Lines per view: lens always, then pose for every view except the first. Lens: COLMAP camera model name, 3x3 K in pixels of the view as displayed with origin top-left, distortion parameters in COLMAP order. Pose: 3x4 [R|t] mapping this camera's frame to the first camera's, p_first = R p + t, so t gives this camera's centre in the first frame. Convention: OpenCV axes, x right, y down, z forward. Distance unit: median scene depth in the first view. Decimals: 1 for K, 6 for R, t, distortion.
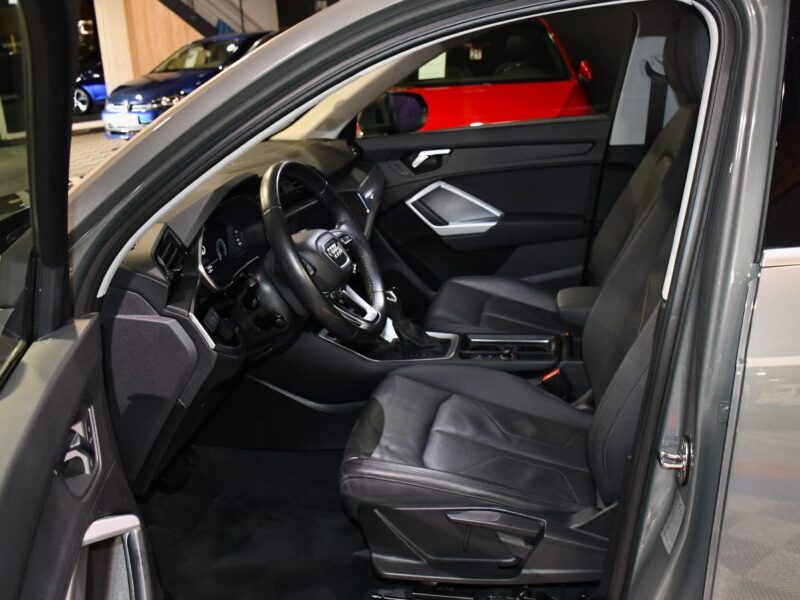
lens RADIAL K [[880.7, 0, 400.0], [0, 880.7, 300.0], [0, 0, 1]] dist [-0.114991, -0.004764]
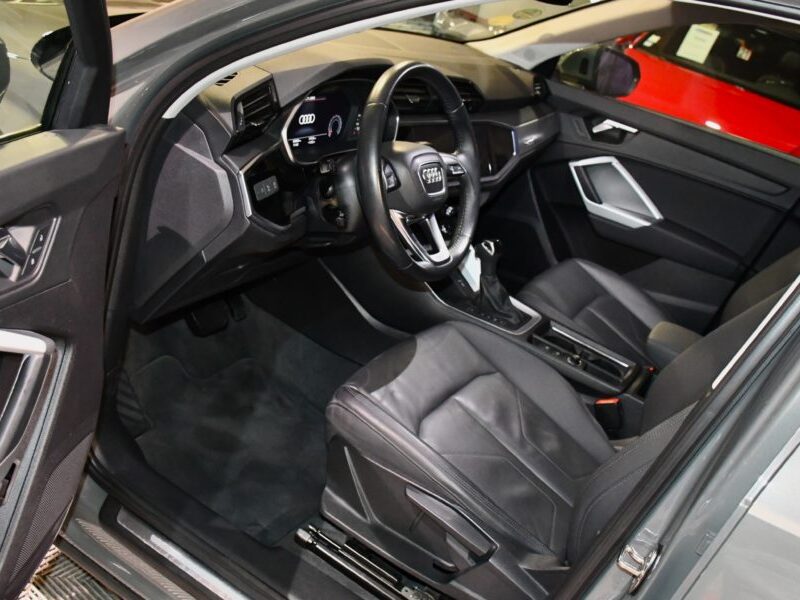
lens RADIAL K [[861.4, 0, 400.0], [0, 861.4, 300.0], [0, 0, 1]] dist [-0.123019, 0.022010]
pose [[0.884785, 0.430646, -0.178042, 0.102012], [-0.411446, 0.901319, 0.135408, -0.042768], [0.218786, -0.046553, 0.974662, 0.110256]]
